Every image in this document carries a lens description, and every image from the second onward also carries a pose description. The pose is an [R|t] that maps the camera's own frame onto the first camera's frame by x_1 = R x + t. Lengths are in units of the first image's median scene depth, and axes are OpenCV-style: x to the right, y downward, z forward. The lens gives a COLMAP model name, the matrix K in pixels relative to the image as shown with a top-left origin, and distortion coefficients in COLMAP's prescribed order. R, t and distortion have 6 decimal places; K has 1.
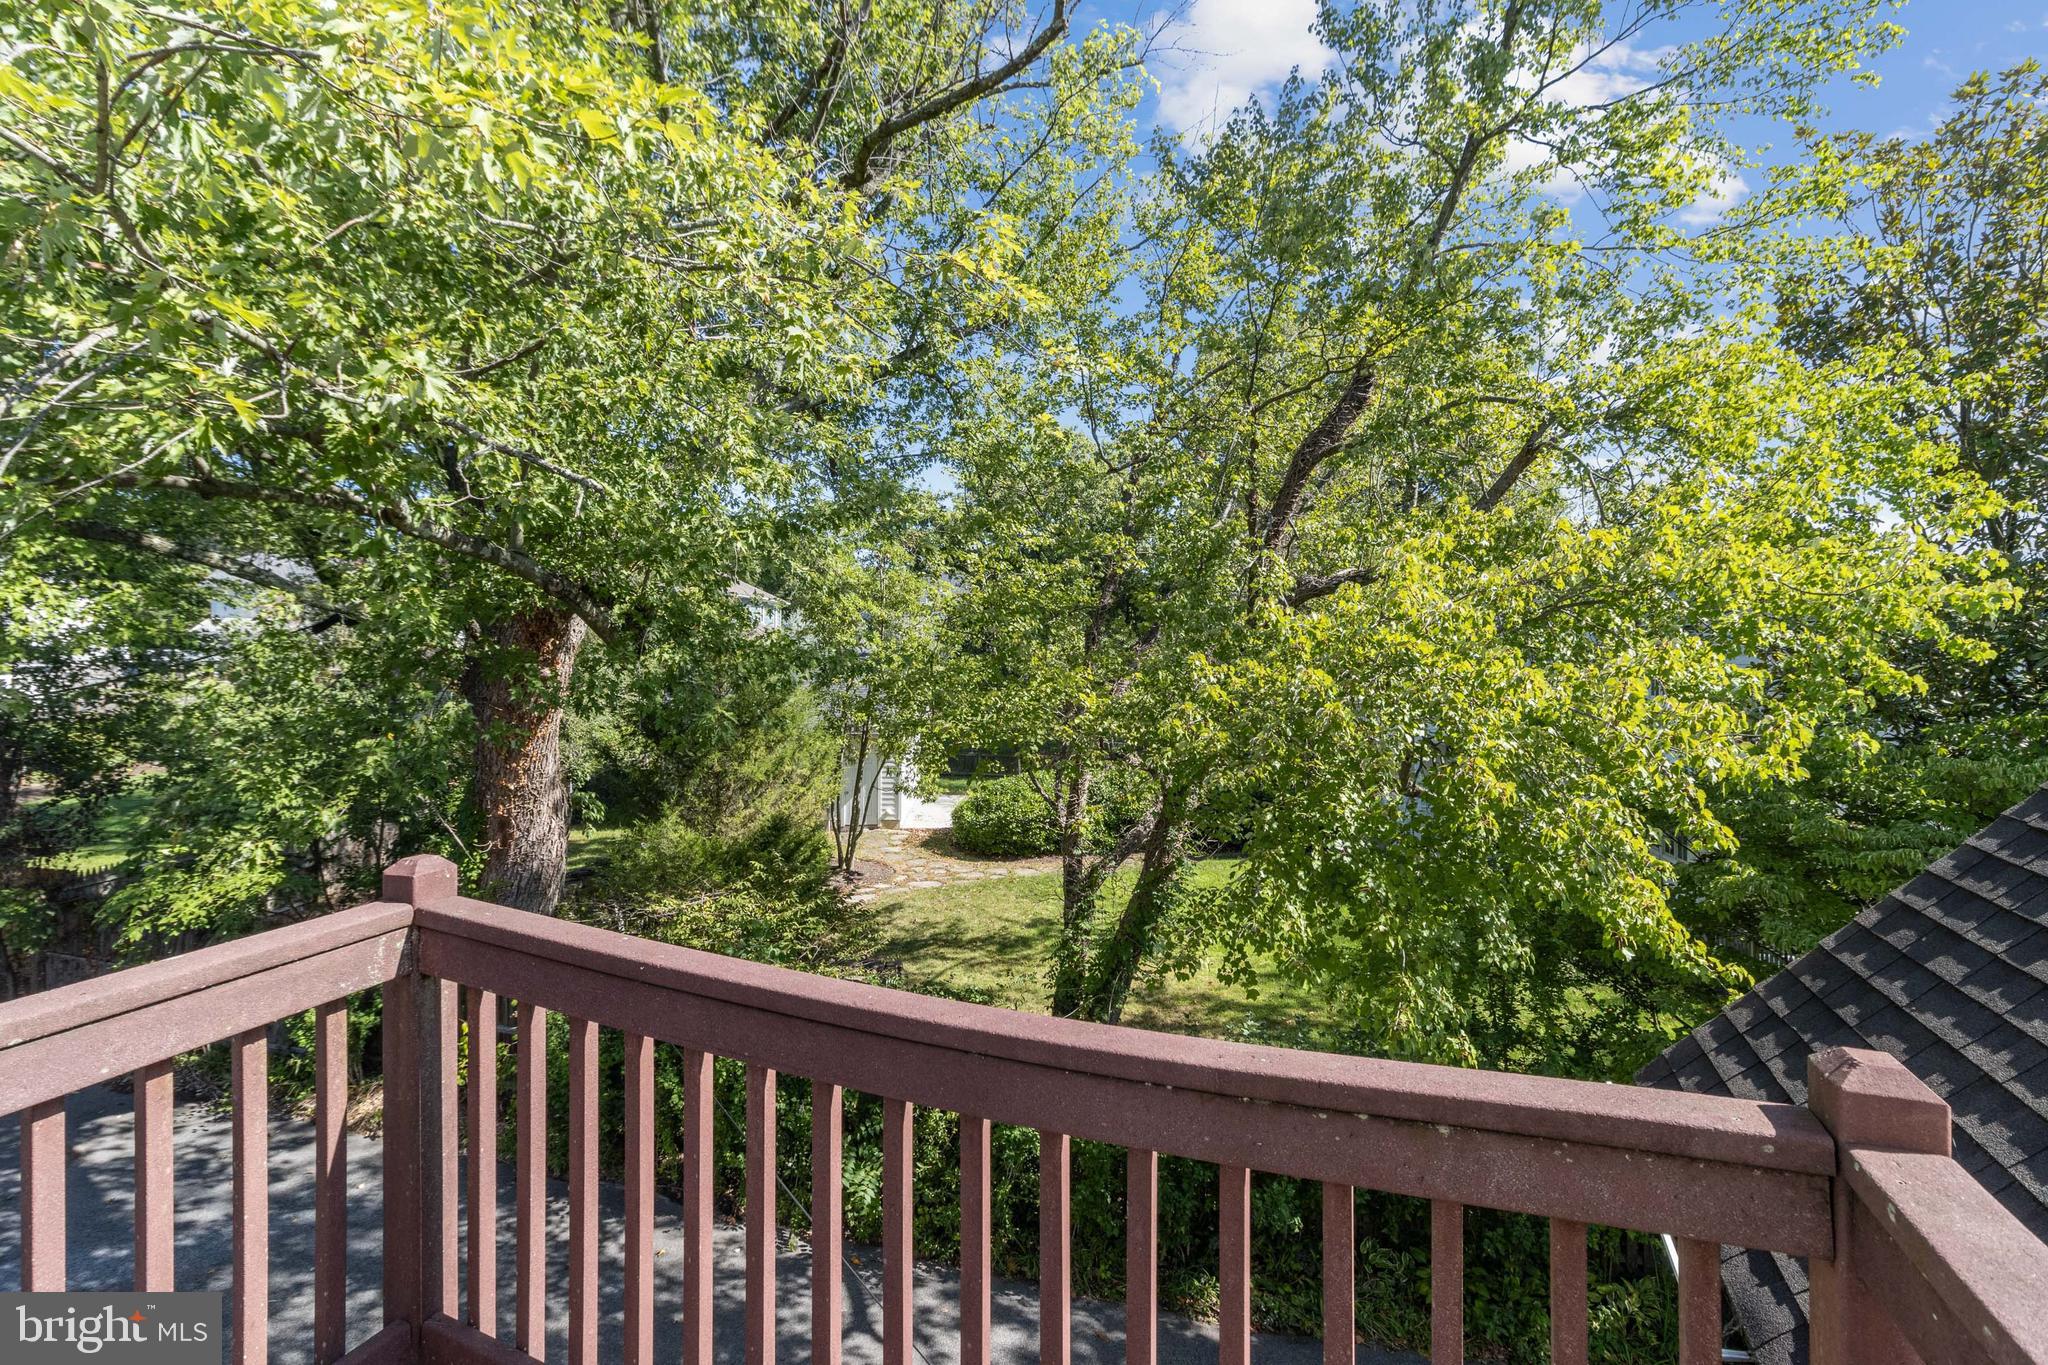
lens RADIAL K [[962.1, 0, 1028.6], [0, 962.1, 647.2], [0, 0, 1]] dist [0.005422, 0.000402]
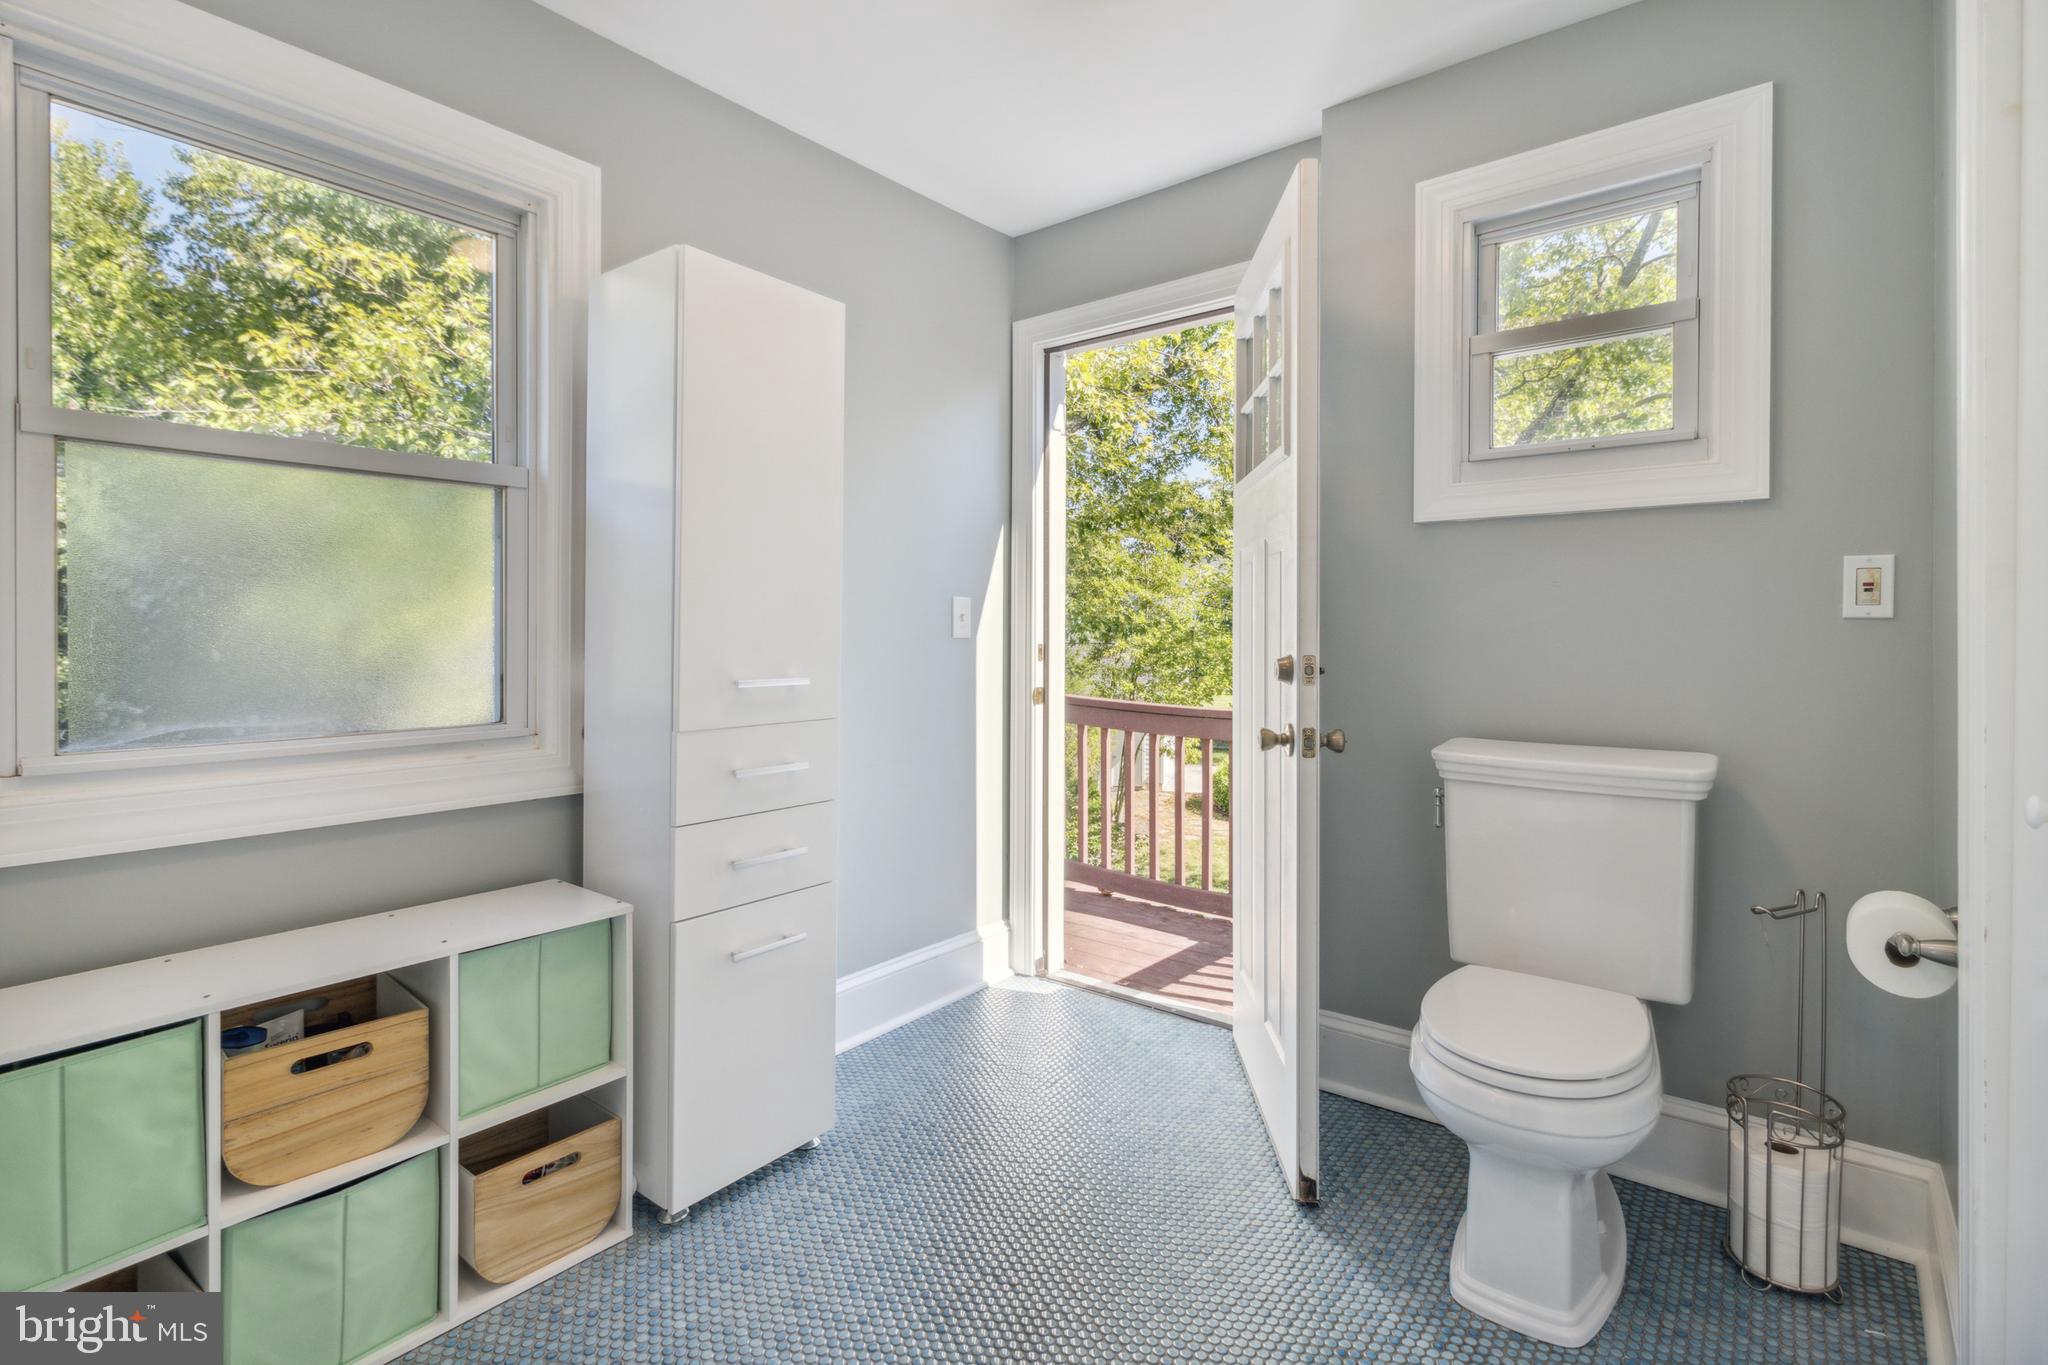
lens RADIAL K [[962.1, 0, 1028.6], [0, 962.1, 647.2], [0, 0, 1]] dist [0.005422, 0.000402]
pose [[0.964328, -0.002049, -0.264702, 0.014451], [0.006120, 0.999875, 0.014556, 0.011720], [0.264639, -0.015657, 0.964221, -0.152926]]
